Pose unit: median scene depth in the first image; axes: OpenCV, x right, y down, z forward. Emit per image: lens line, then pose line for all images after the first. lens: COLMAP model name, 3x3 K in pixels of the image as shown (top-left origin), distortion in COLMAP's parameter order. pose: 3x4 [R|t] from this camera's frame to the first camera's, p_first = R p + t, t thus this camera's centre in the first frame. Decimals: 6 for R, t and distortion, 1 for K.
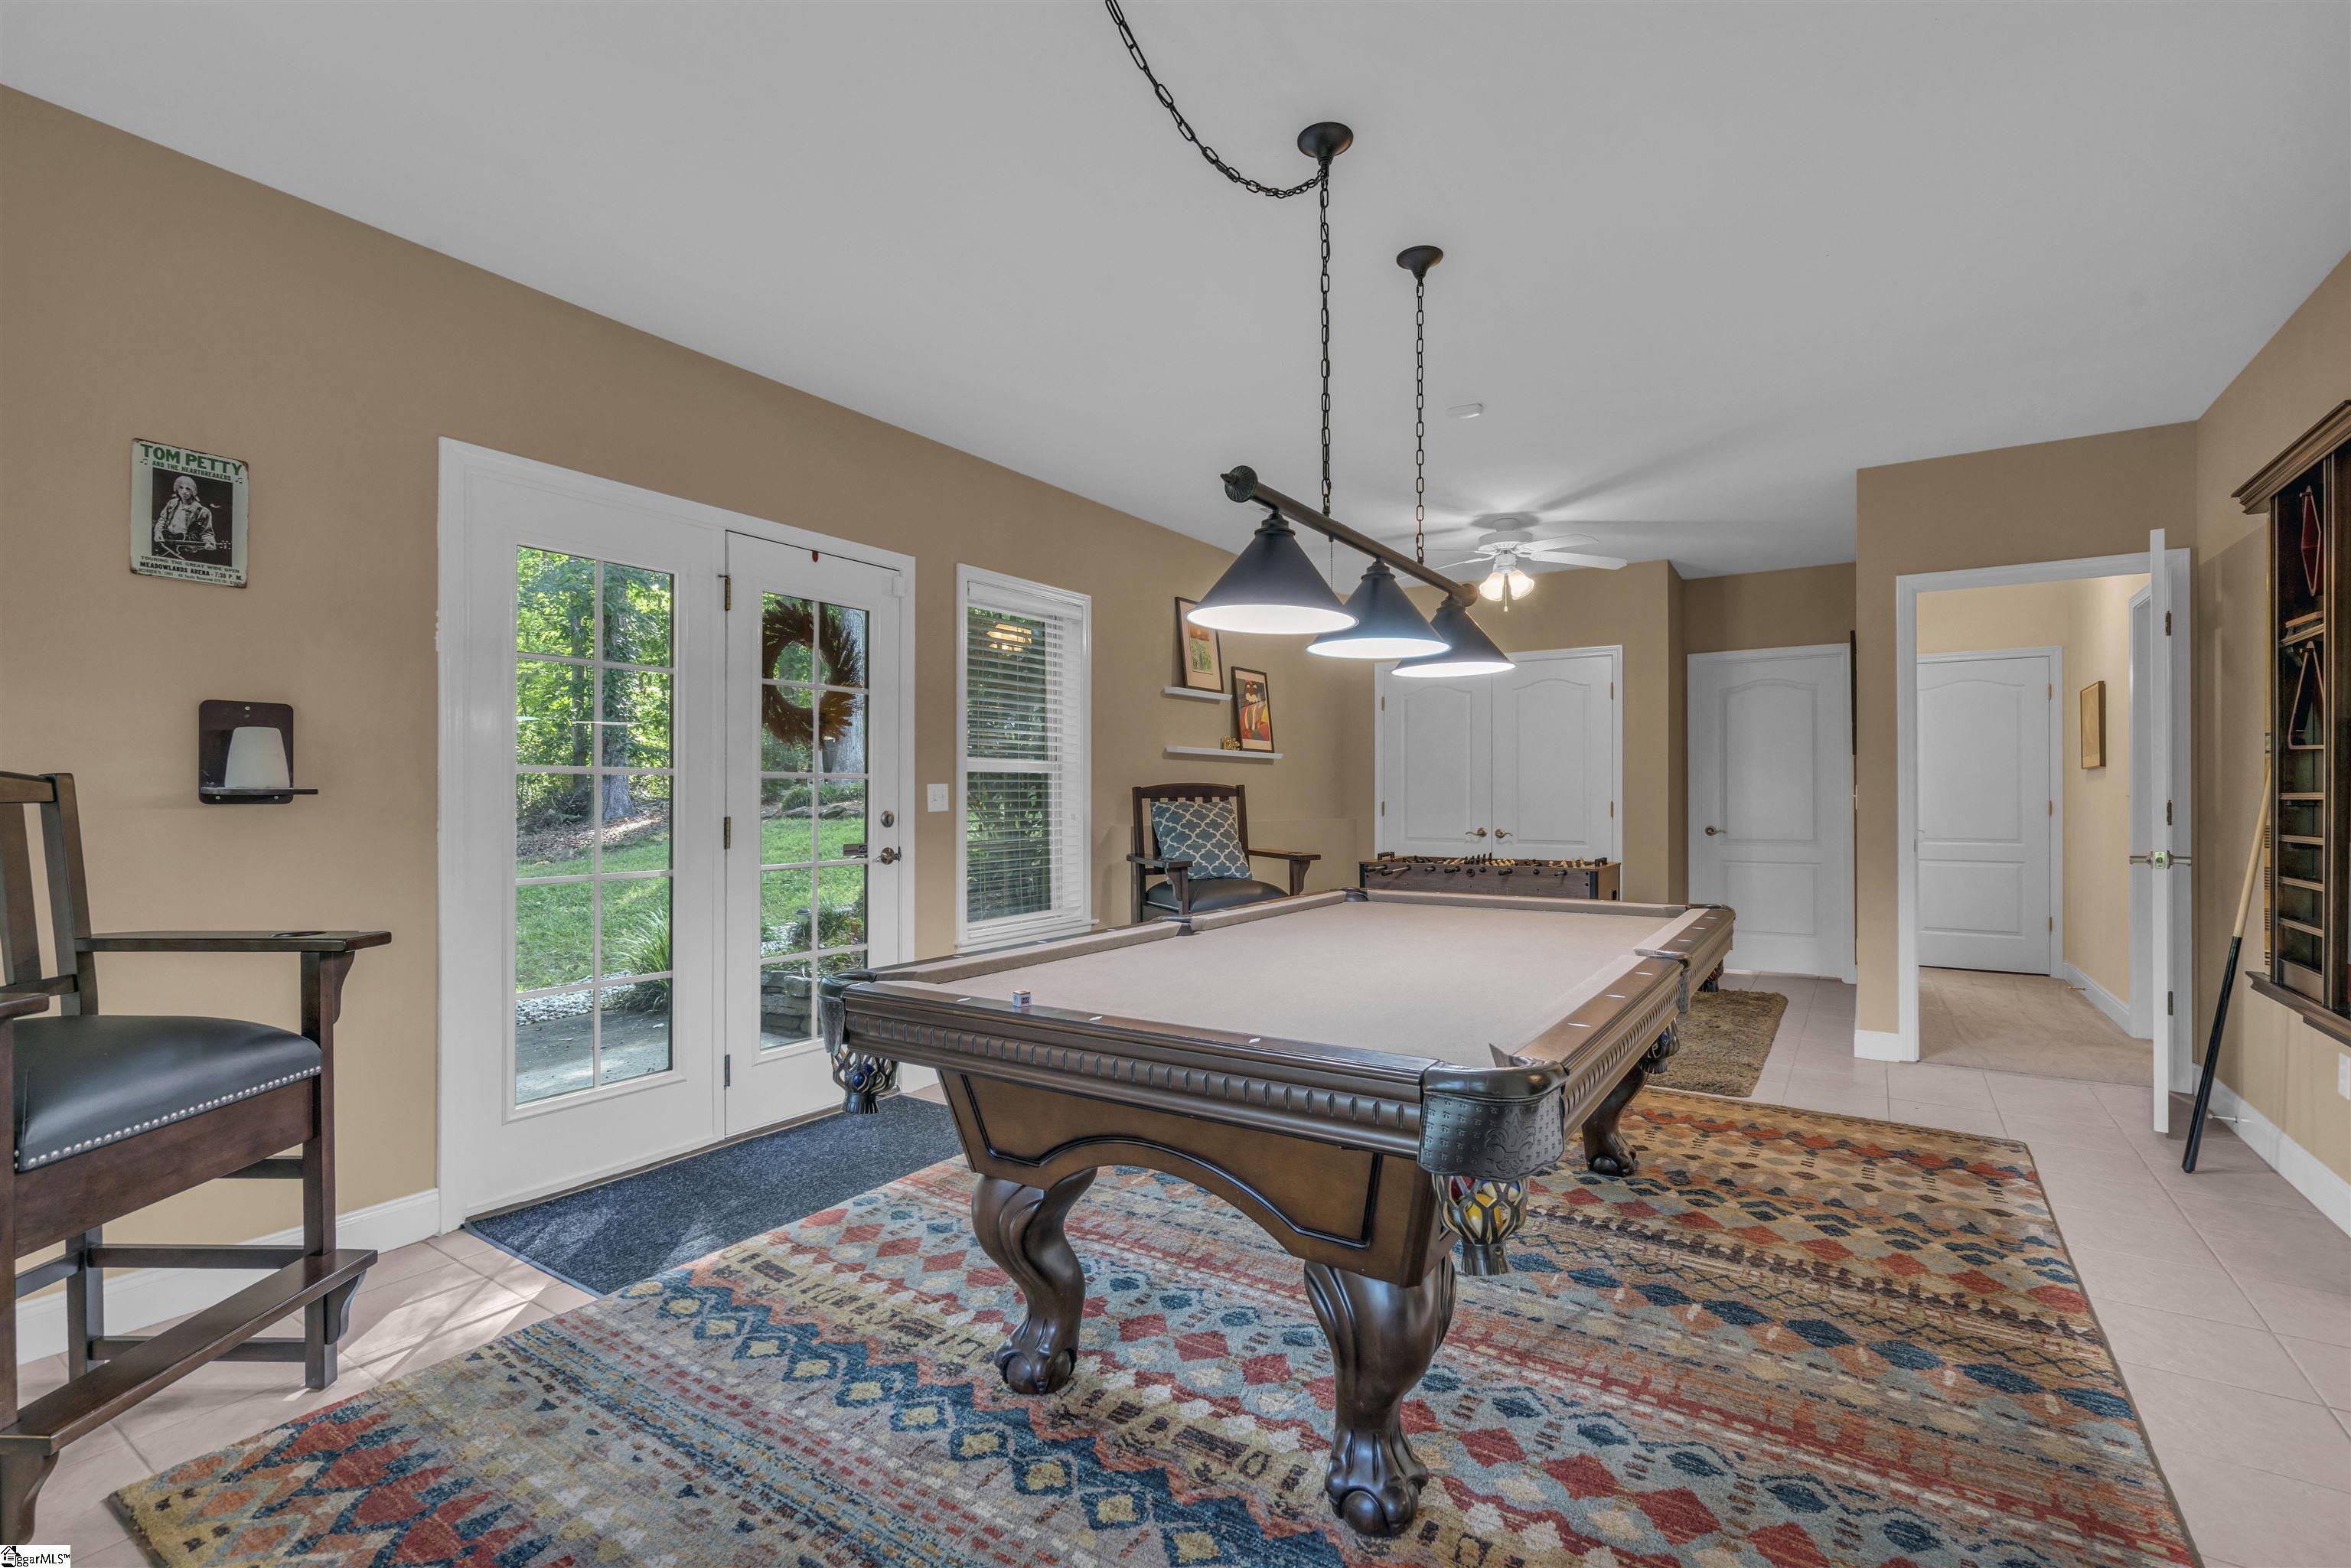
lens RADIAL K [[1072.1, 0, 1166.3], [0, 1072.1, 789.9], [0, 0, 1]] dist [-0.012056, 0.000401]
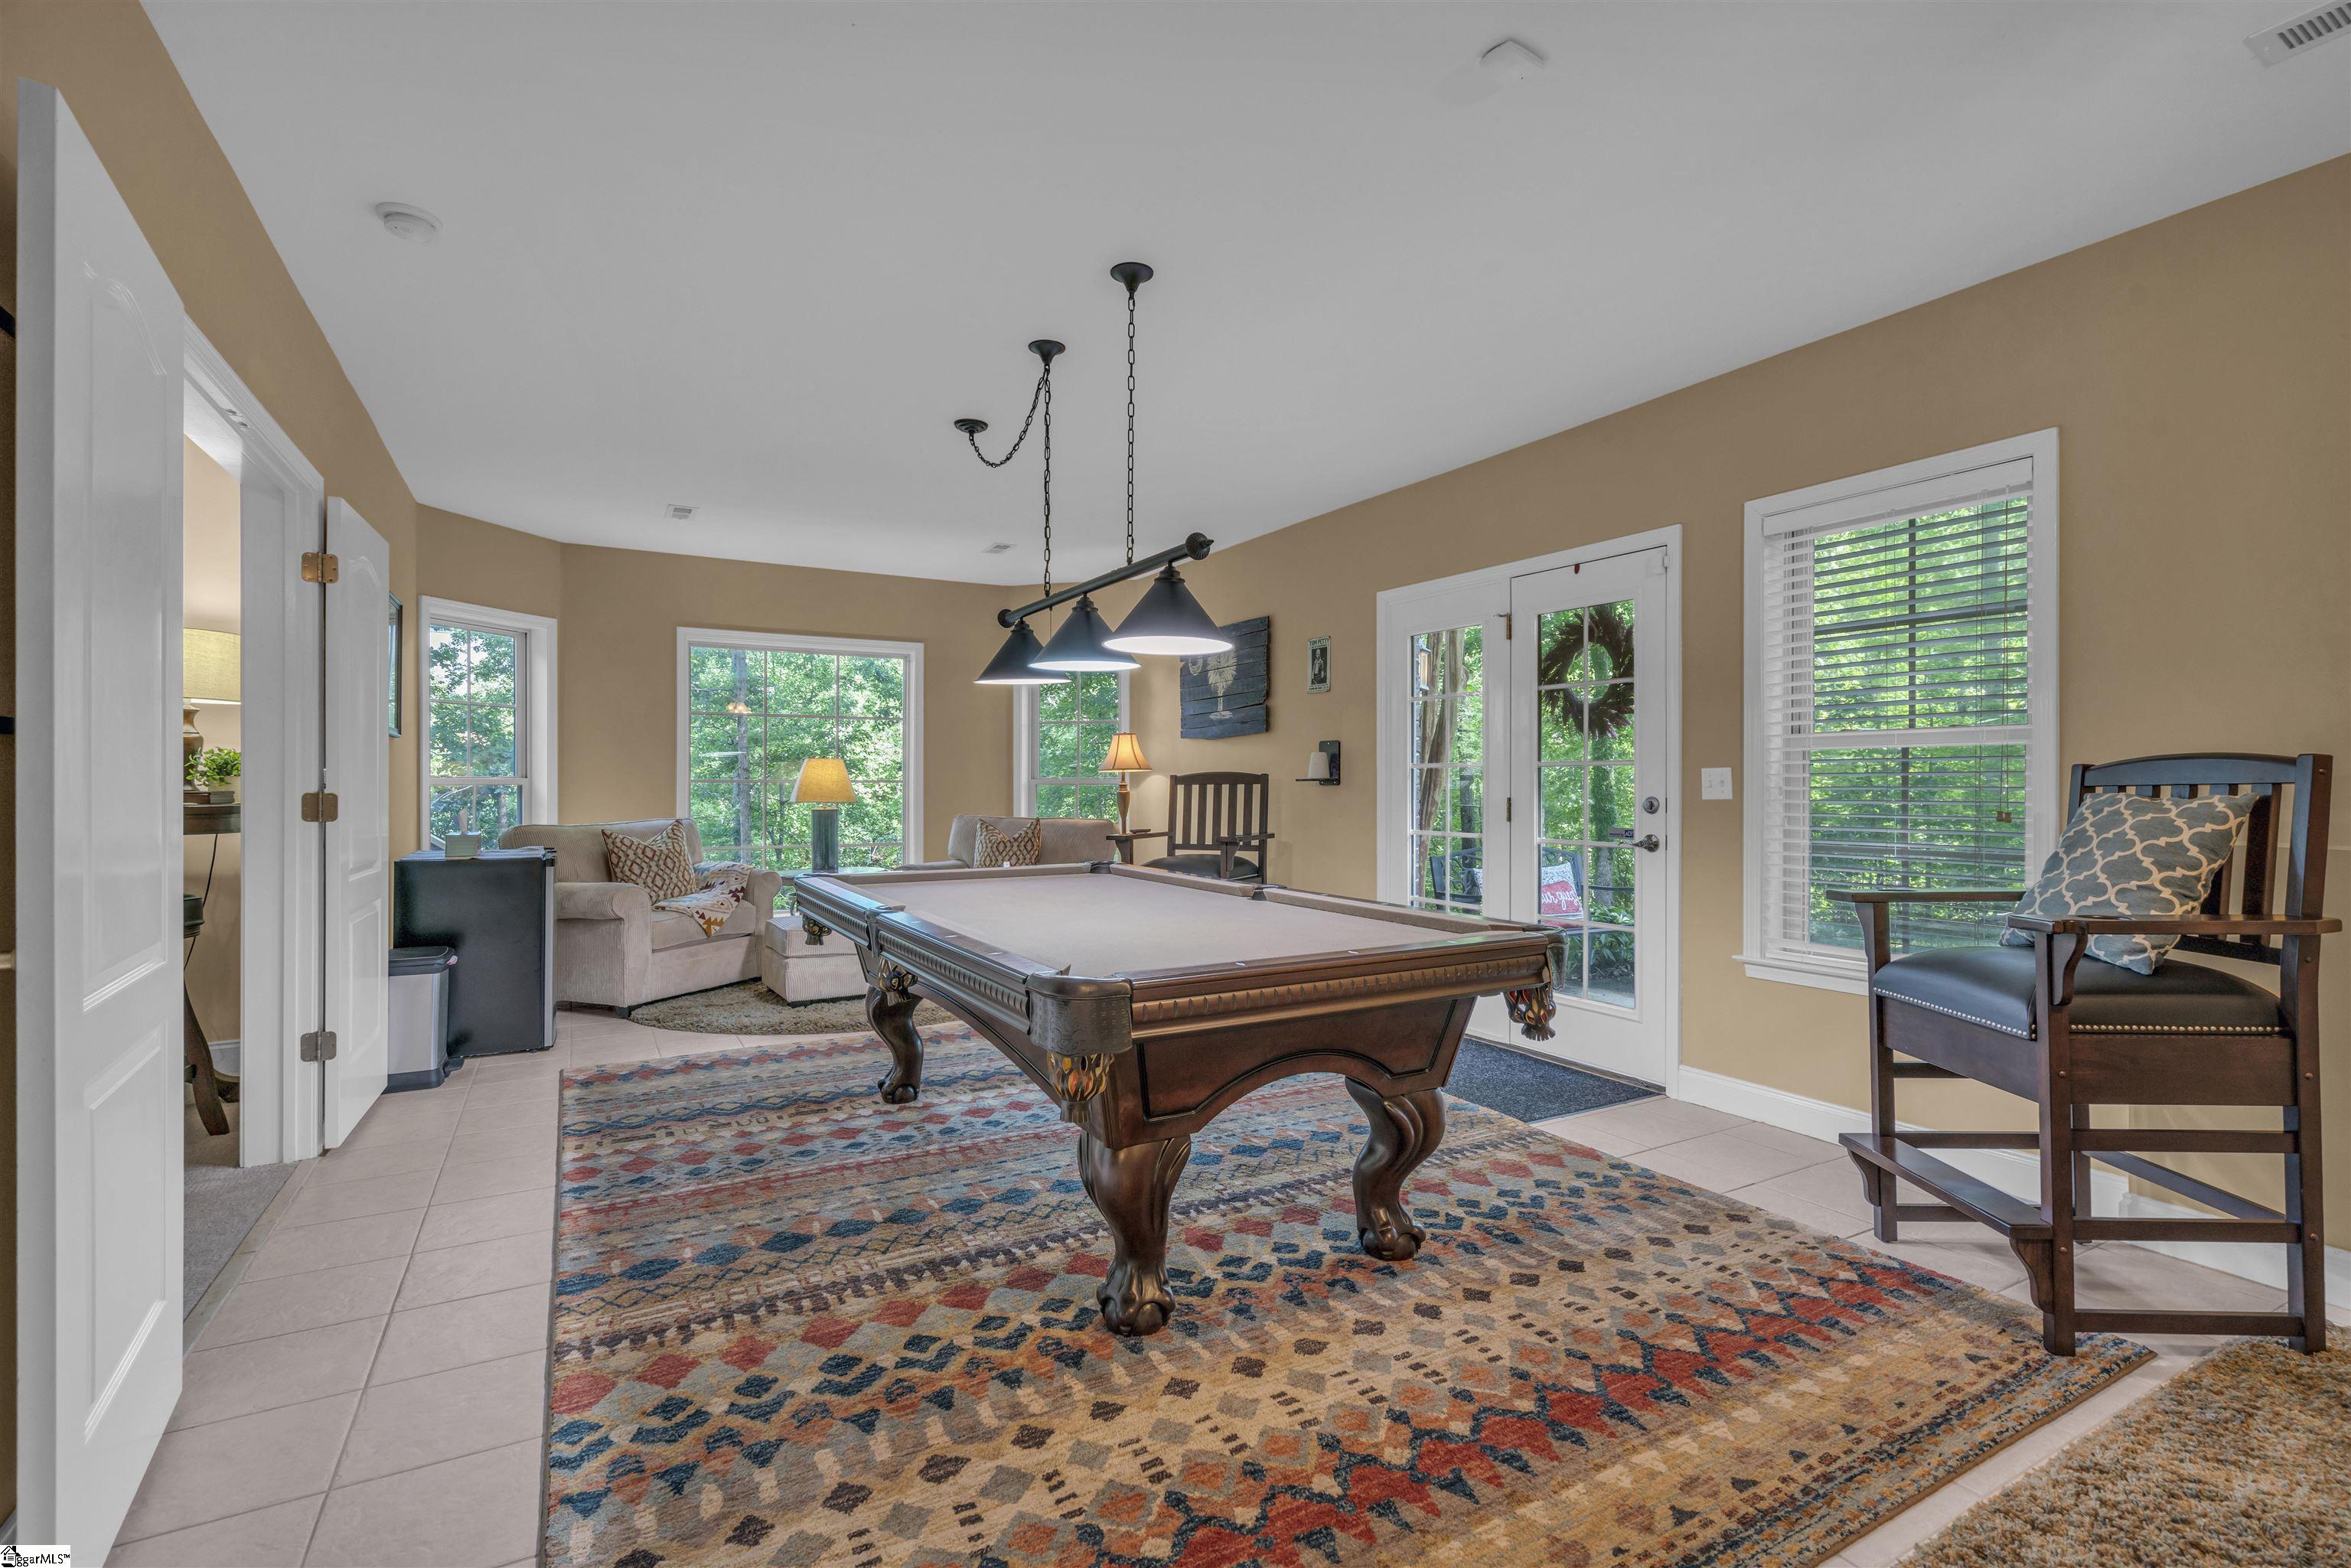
lens RADIAL K [[1072.1, 0, 1169.3], [0, 1072.1, 782.1], [0, 0, 1]] dist [-0.012056, 0.000401]
pose [[-0.462359, 0.002887, -0.886688, 1.248206], [0.008065, 0.999967, -0.000949, 0.004766], [0.886656, -0.007590, -0.462367, 1.641161]]
